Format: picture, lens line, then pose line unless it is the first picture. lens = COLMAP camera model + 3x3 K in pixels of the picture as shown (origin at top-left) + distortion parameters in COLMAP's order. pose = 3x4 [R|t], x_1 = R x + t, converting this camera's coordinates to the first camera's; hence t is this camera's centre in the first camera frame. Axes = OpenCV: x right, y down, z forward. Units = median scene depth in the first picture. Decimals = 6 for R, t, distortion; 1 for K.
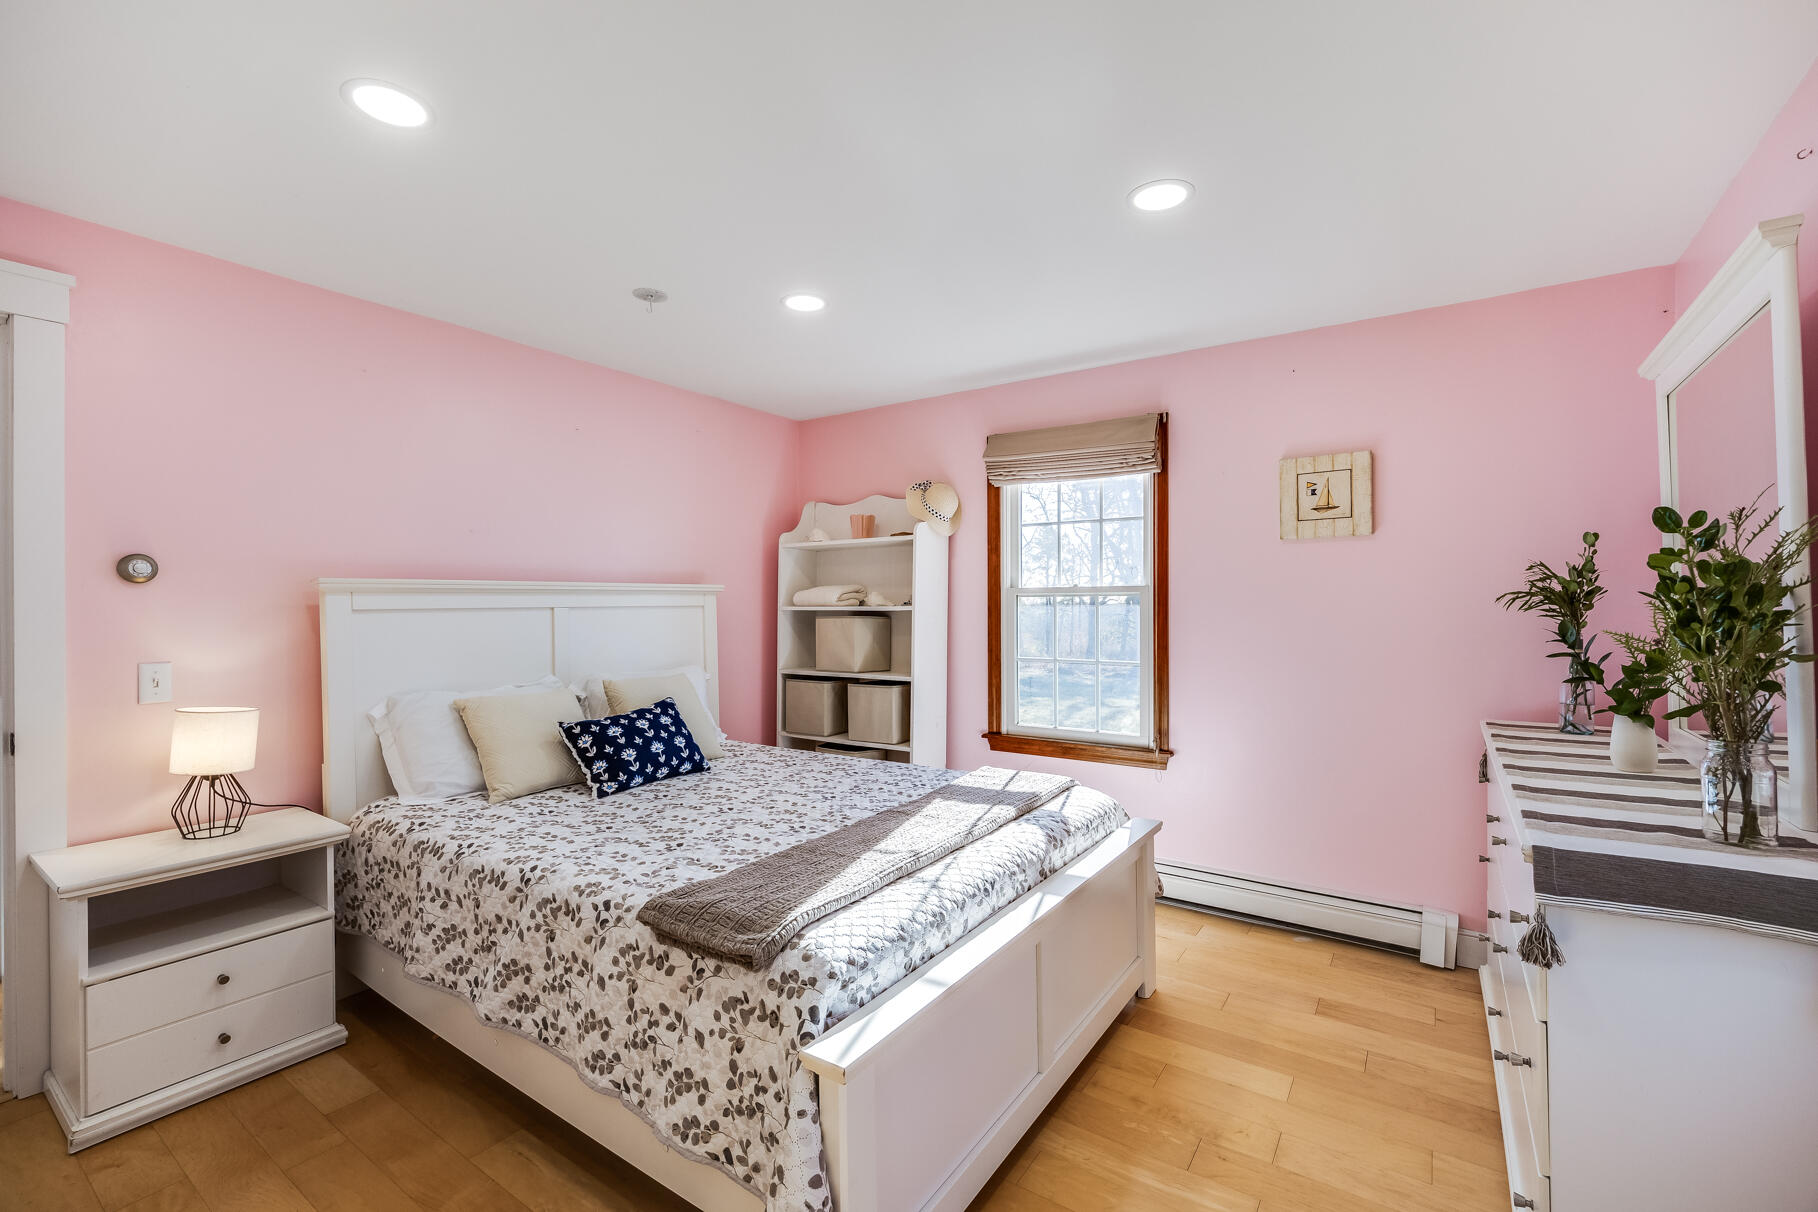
lens RADIAL K [[780.3, 0, 909.7], [0, 780.3, 601.4], [0, 0, 1]] dist [-0.004063, -0.000064]
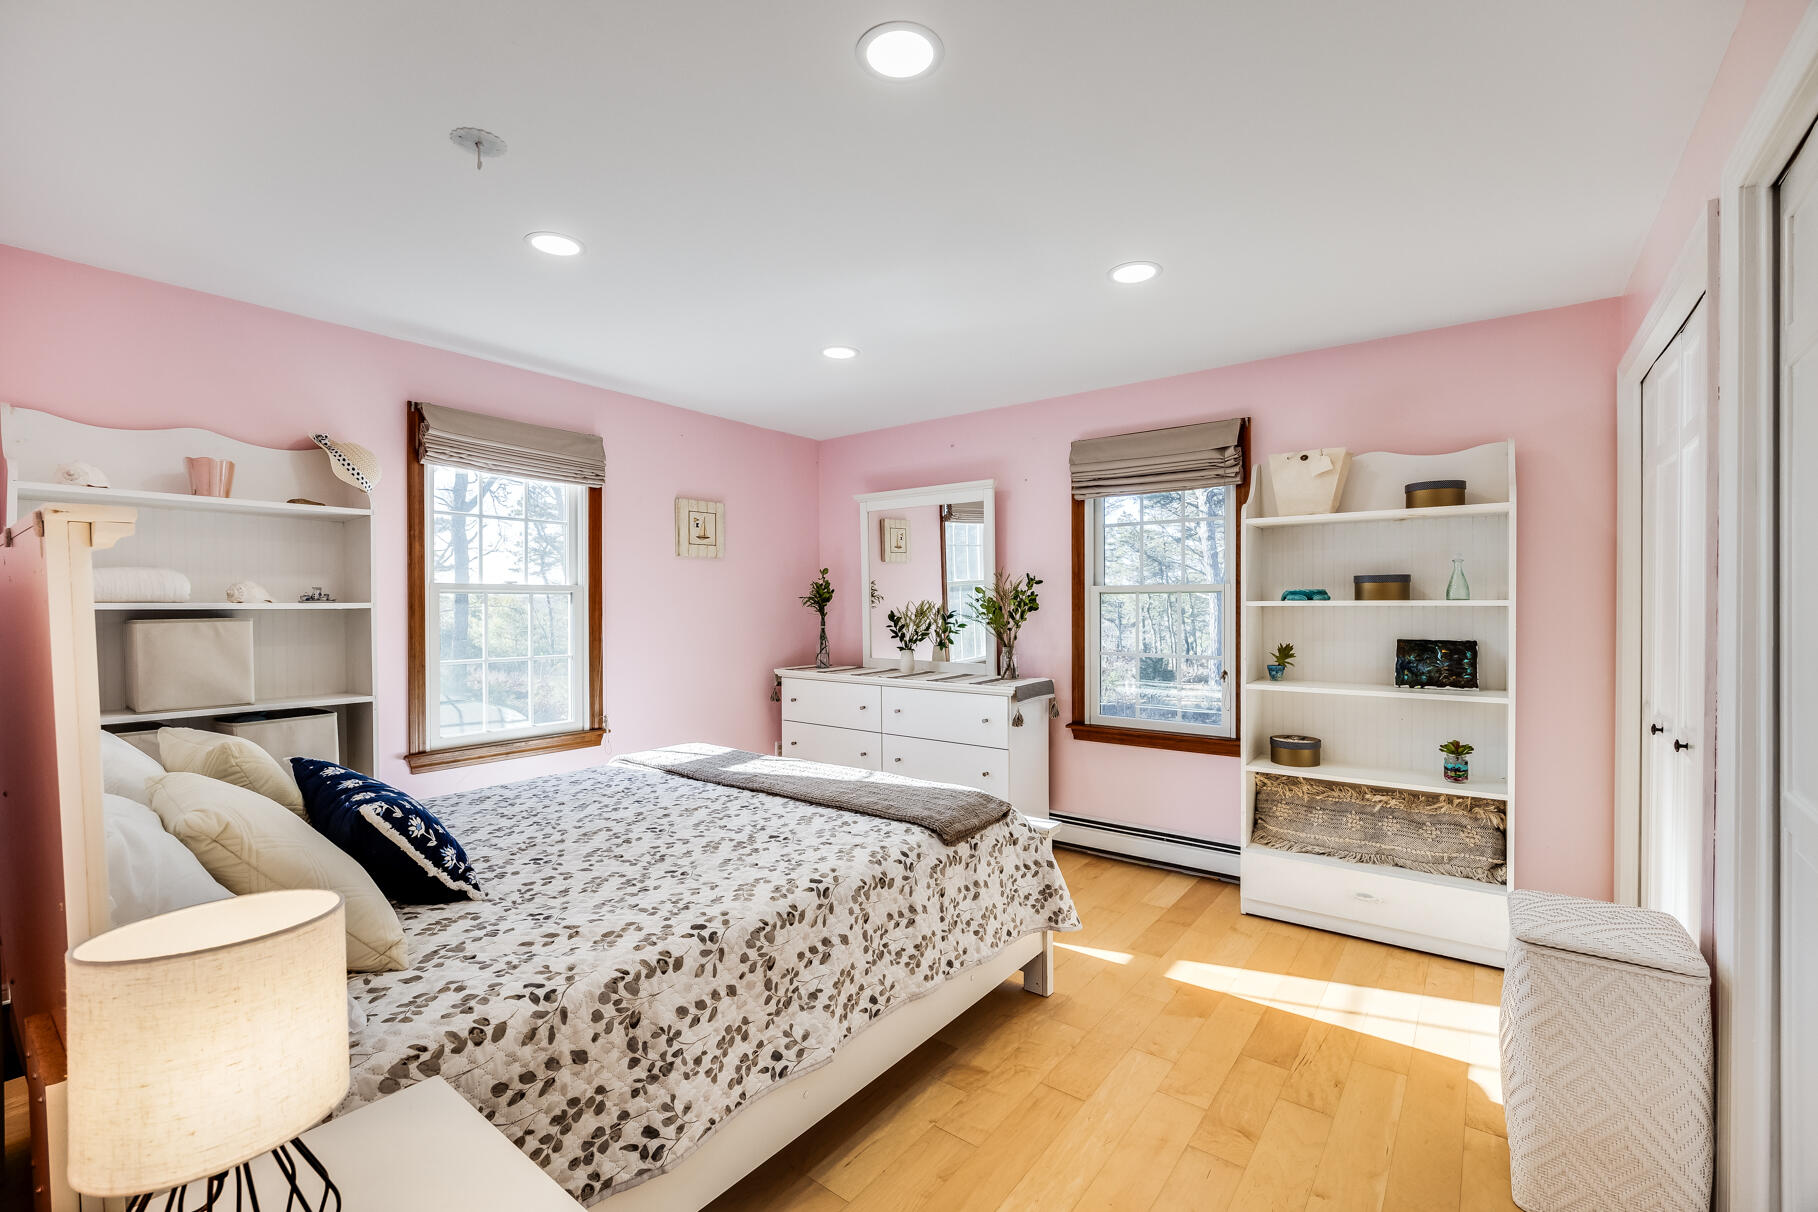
lens RADIAL K [[780.3, 0, 910.8], [0, 780.3, 612.2], [0, 0, 1]] dist [-0.004063, -0.000064]
pose [[0.082293, -0.010743, 0.996550, -0.881401], [-0.007300, 0.999909, 0.011382, 0.000116], [-0.996581, -0.008211, 0.082207, 0.493015]]
